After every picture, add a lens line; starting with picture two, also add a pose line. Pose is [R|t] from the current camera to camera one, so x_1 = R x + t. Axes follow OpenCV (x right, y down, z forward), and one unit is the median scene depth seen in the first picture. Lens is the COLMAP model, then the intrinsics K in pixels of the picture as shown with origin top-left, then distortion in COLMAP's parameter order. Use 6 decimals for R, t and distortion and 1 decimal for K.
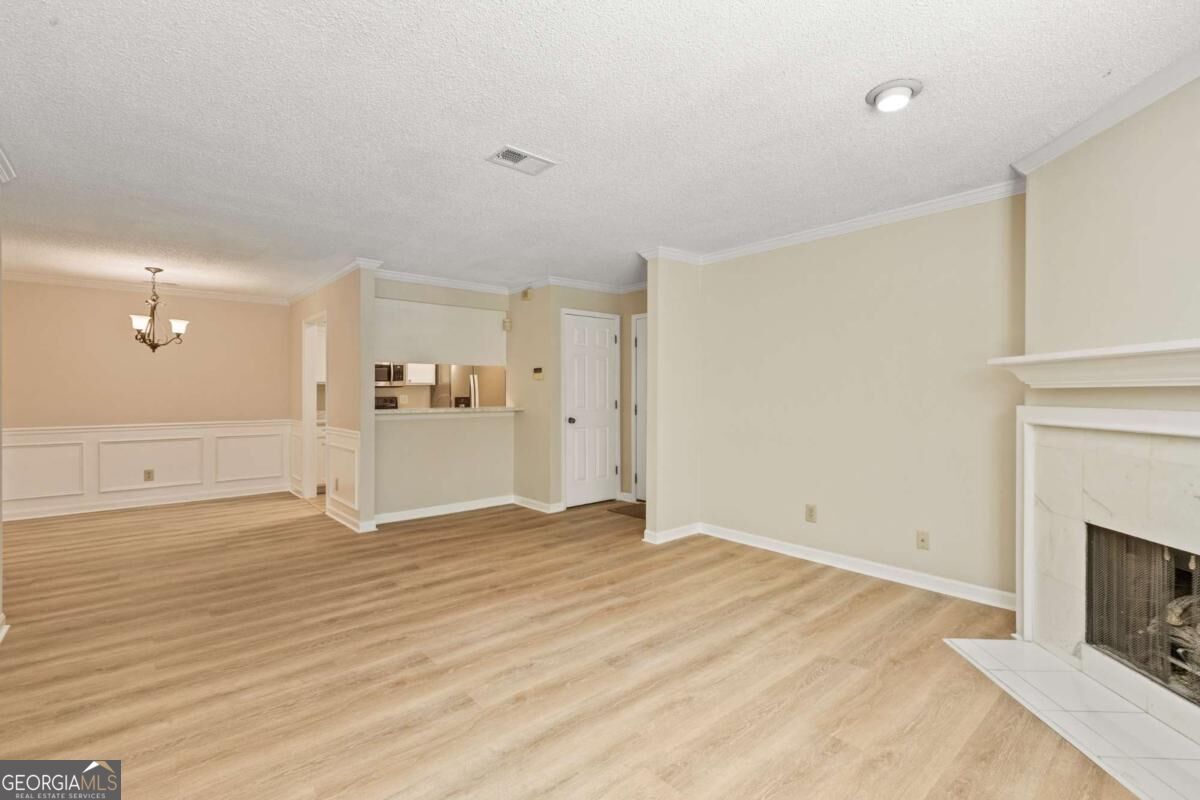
lens RADIAL K [[534.7, 0, 600.4], [0, 534.7, 397.0], [0, 0, 1]] dist [-0.001488, 0.000131]
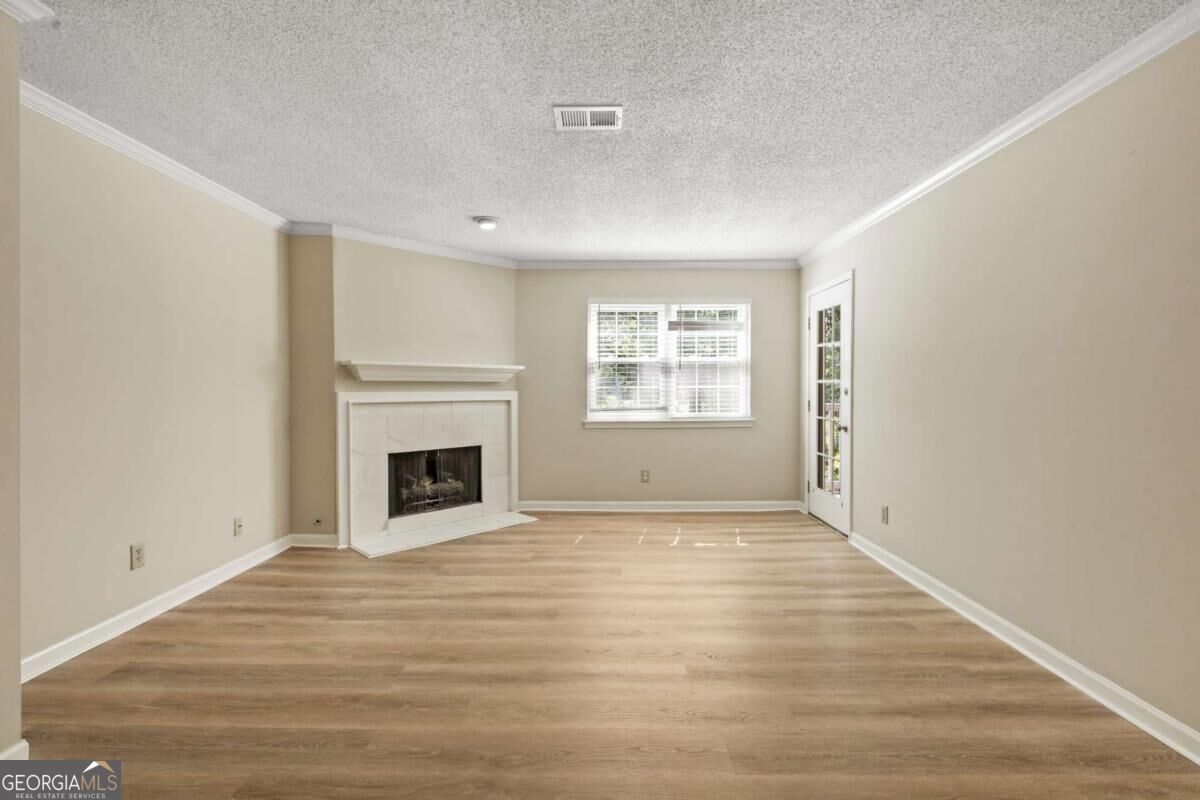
lens RADIAL K [[534.7, 0, 603.1], [0, 534.7, 395.4], [0, 0, 1]] dist [-0.001488, 0.000131]
pose [[-0.752696, -0.008665, 0.658311, -0.633941], [0.005980, 0.999782, 0.019996, 0.001469], [-0.658341, 0.018988, -0.752481, 1.394758]]
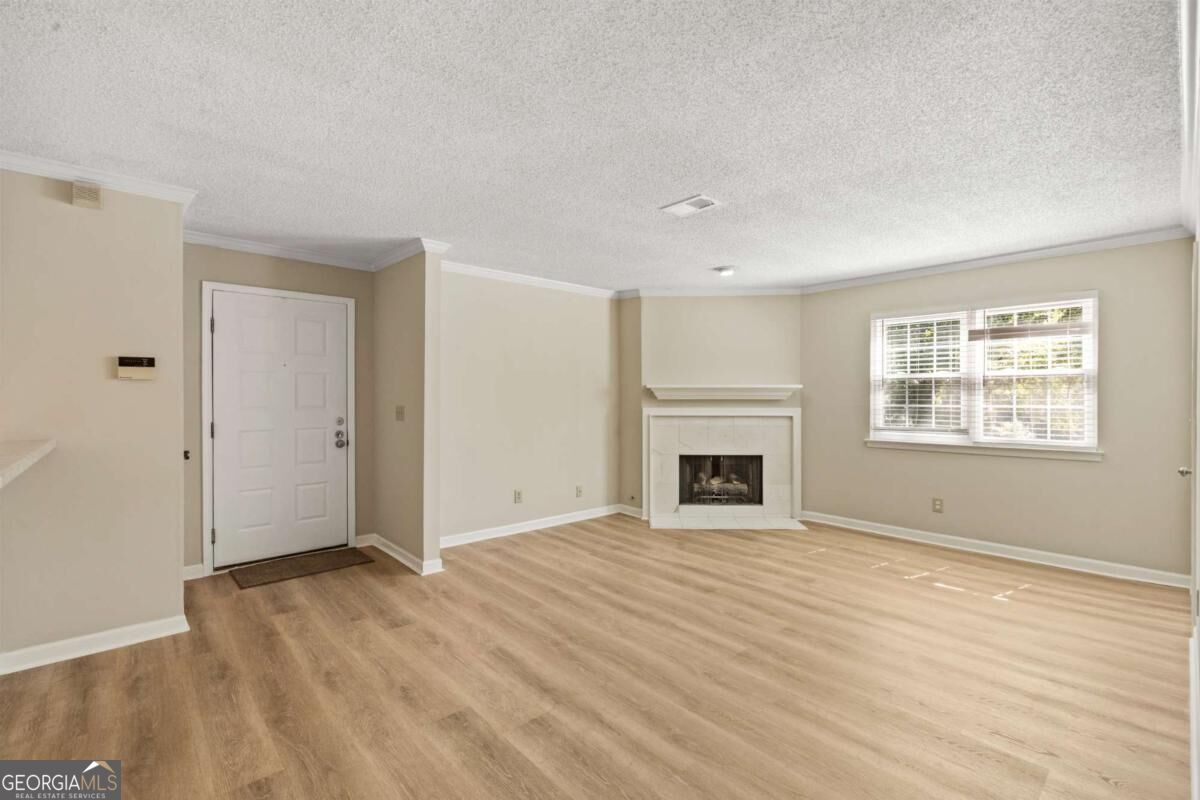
lens RADIAL K [[534.7, 0, 601.5], [0, 534.7, 402.7], [0, 0, 1]] dist [-0.001488, 0.000131]
pose [[-0.018223, -0.013524, 0.999742, -1.100152], [0.007443, 0.999879, 0.013661, -0.026191], [-0.999806, 0.007690, -0.018120, 1.026129]]
